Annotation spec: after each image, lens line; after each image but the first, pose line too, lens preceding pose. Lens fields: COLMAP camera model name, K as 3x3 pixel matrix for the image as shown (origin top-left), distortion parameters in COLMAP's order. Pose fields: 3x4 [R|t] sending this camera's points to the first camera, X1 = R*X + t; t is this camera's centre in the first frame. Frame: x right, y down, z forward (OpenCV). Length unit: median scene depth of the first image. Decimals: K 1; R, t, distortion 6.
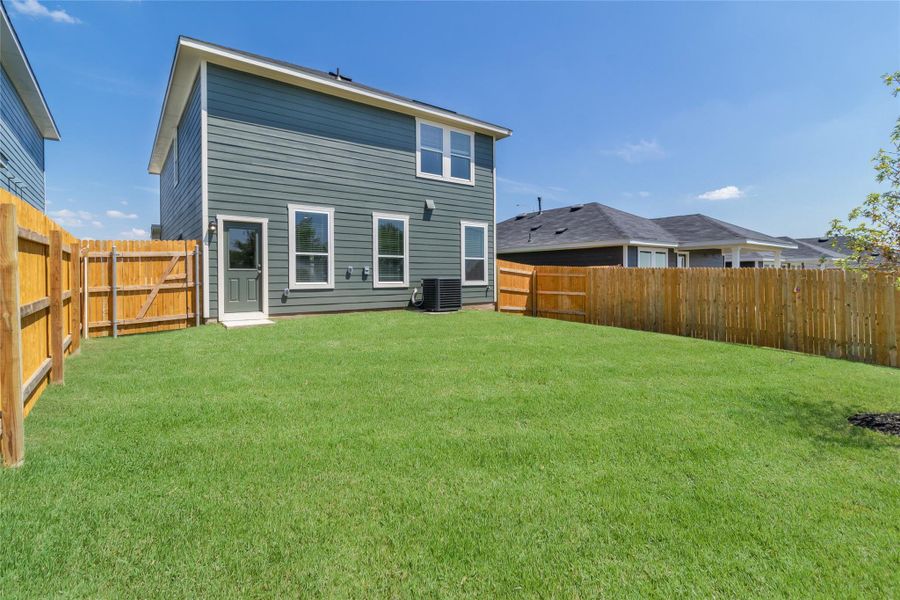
lens RADIAL K [[426.3, 0, 466.9], [0, 426.3, 279.5], [0, 0, 1]] dist [0.002341, 0.000307]
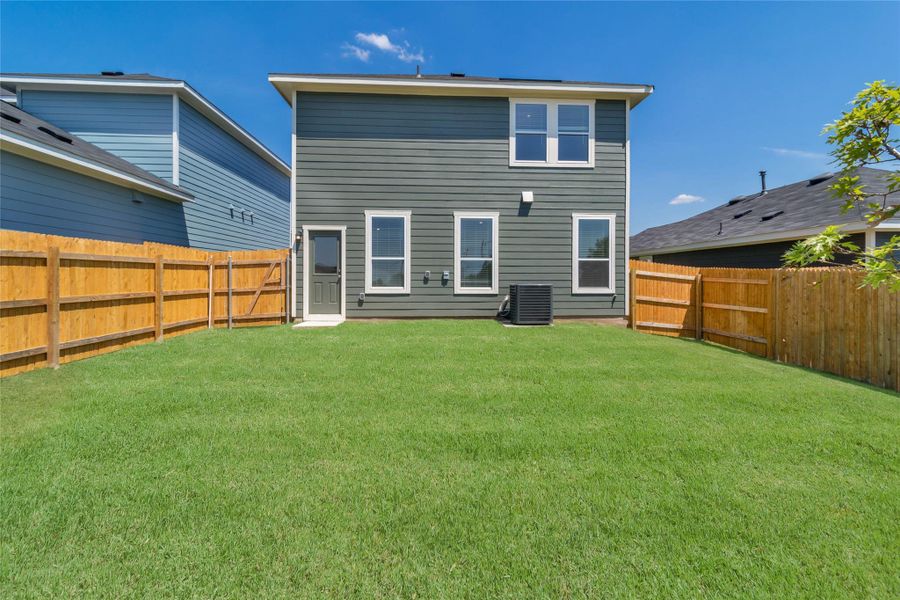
lens RADIAL K [[426.3, 0, 466.9], [0, 426.3, 279.5], [0, 0, 1]] dist [0.002341, 0.000307]
pose [[0.826182, 0.007691, -0.563351, 0.318658], [-0.010109, 0.999948, -0.001173, -0.010327], [0.563313, 0.006664, 0.826217, 0.252895]]
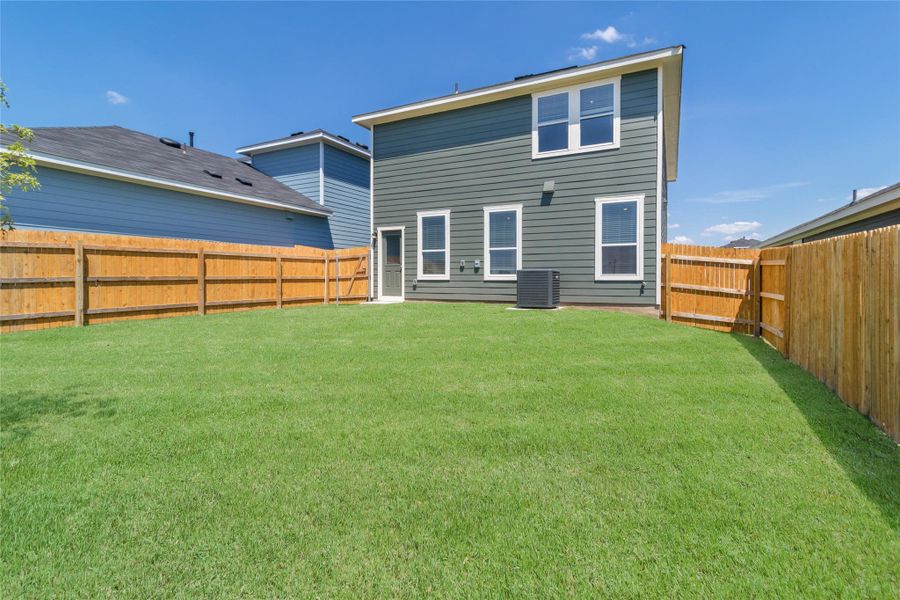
lens RADIAL K [[426.3, 0, 466.9], [0, 426.3, 279.5], [0, 0, 1]] dist [0.002341, 0.000307]
pose [[0.431308, 0.006472, -0.902181, 0.685631], [-0.009488, 0.999952, 0.002637, 0.015323], [0.902155, 0.007423, 0.431349, 0.514282]]
